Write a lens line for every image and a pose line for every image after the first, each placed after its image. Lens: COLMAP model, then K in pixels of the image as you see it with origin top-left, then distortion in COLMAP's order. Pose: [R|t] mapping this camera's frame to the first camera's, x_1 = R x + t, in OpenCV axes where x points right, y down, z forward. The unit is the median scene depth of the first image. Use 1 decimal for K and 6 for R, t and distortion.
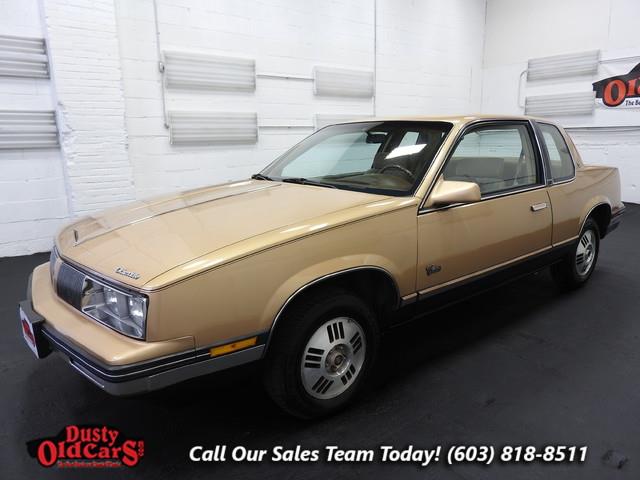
lens RADIAL K [[452.2, 0, 320.0], [0, 452.2, 240.0], [0, 0, 1]] dist [0.004682, -0.005759]
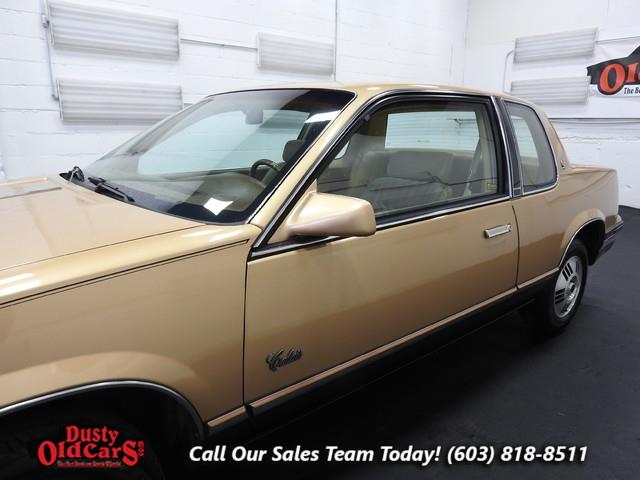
lens RADIAL K [[456.3, 0, 320.0], [0, 456.3, 240.0], [0, 0, 1]] dist [0.002406, 0.000496]
pose [[0.999382, 0.025011, 0.024693, 0.112410], [-0.025702, 0.999275, 0.028079, -0.037779], [-0.023972, -0.028697, 0.999301, 0.185881]]
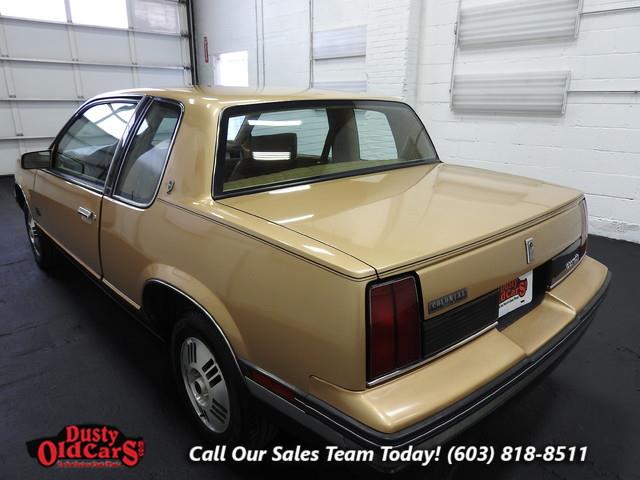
lens RADIAL K [[456.3, 0, 320.0], [0, 456.3, 240.0], [0, 0, 1]] dist [0.002406, 0.000496]
pose [[0.051520, 0.306172, -0.950581, 0.672066], [-0.234526, 0.928936, 0.286489, -0.174554], [0.970744, 0.208176, 0.119664, 0.689592]]
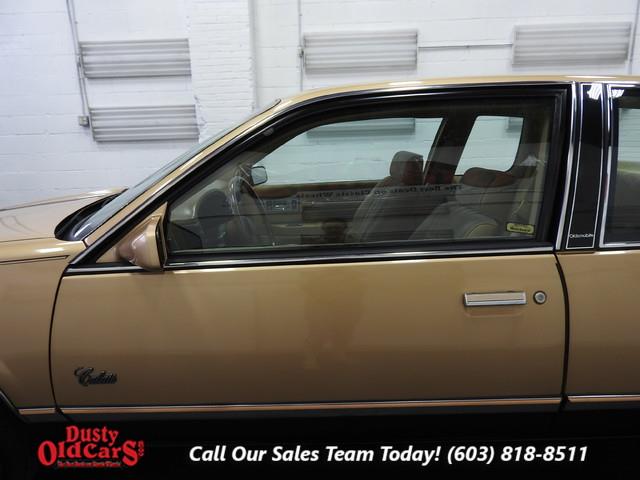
lens RADIAL K [[452.2, 0, 320.0], [0, 452.2, 240.0], [0, 0, 1]] dist [0.004682, -0.005759]
pose [[0.767732, 0.144526, -0.624260, 0.315914], [-0.125516, 0.989278, 0.074671, -0.070814], [0.628358, 0.021027, 0.777640, 0.301450]]
